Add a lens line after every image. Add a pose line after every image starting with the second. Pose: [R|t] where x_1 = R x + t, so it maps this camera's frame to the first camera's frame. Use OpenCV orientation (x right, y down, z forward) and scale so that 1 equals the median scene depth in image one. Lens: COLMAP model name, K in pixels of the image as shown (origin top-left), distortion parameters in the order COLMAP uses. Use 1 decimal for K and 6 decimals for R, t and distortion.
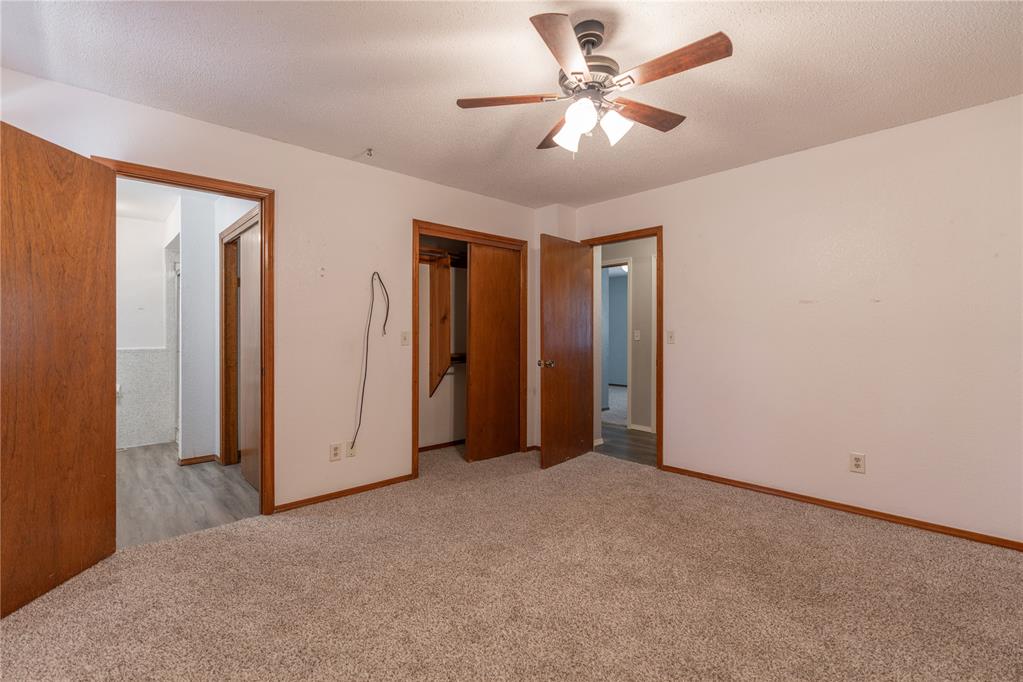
lens RADIAL K [[460.5, 0, 510.9], [0, 460.5, 340.6], [0, 0, 1]] dist [-0.004215, 0.001649]
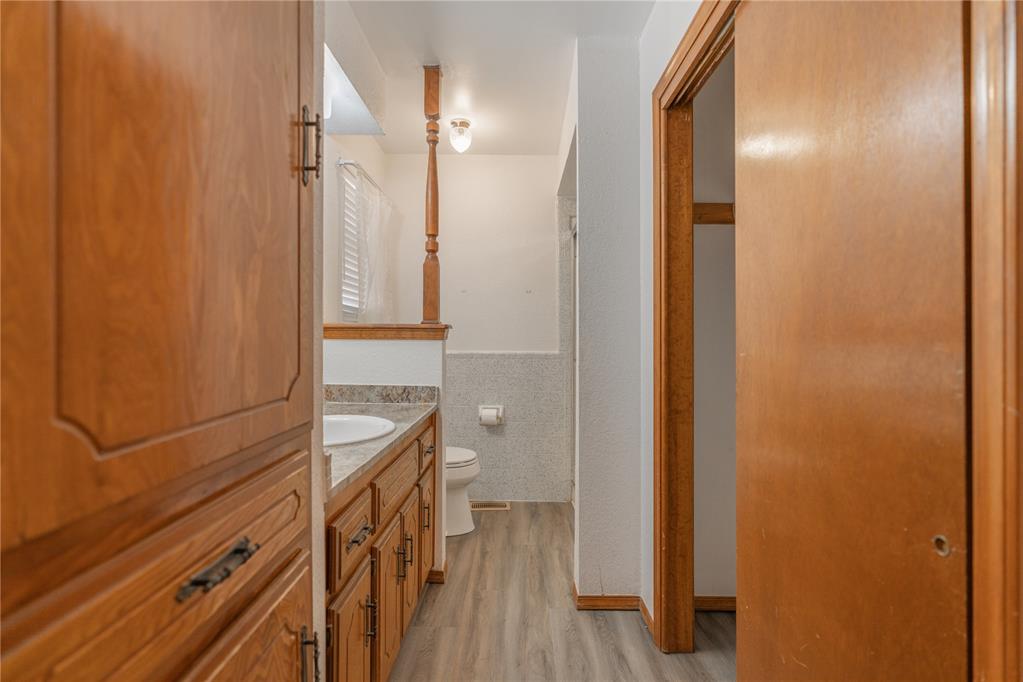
lens RADIAL K [[469.2, 0, 511.1], [0, 469.2, 334.7], [0, 0, 1]] dist [0.001093, 0.000027]
pose [[0.720824, 0.000597, -0.693118, -0.348496], [-0.000199, 1.000000, 0.000654, -0.009429], [0.693118, -0.000334, 0.720824, 0.486617]]
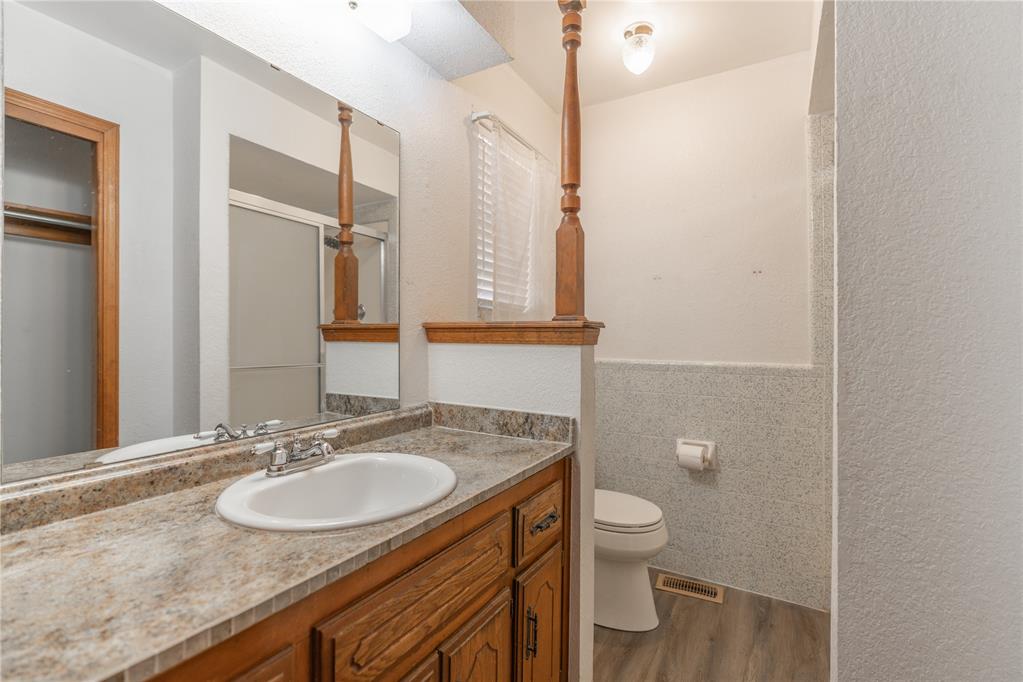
lens RADIAL K [[460.5, 0, 511.5], [0, 460.5, 337.7], [0, 0, 1]] dist [-0.004215, 0.001649]
pose [[0.288967, -0.000136, -0.957339, -0.448279], [-0.001850, 0.999998, -0.000700, -0.008491], [0.957337, 0.001974, 0.288967, 0.640009]]
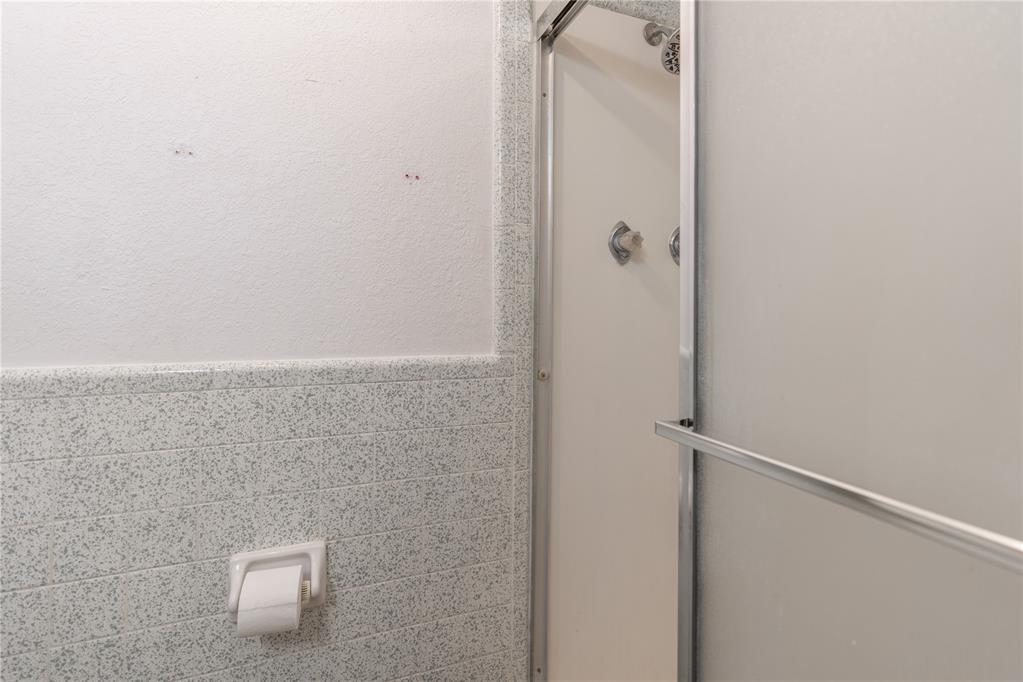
lens RADIAL K [[460.5, 0, 506.4], [0, 460.5, 291.9], [0, 0, 1]] dist [-0.004215, 0.001649]
pose [[0.934158, -0.003452, -0.356844, -0.667516], [-0.007652, 0.999530, -0.029700, -0.009625], [0.356778, 0.030476, 0.933692, 0.792865]]
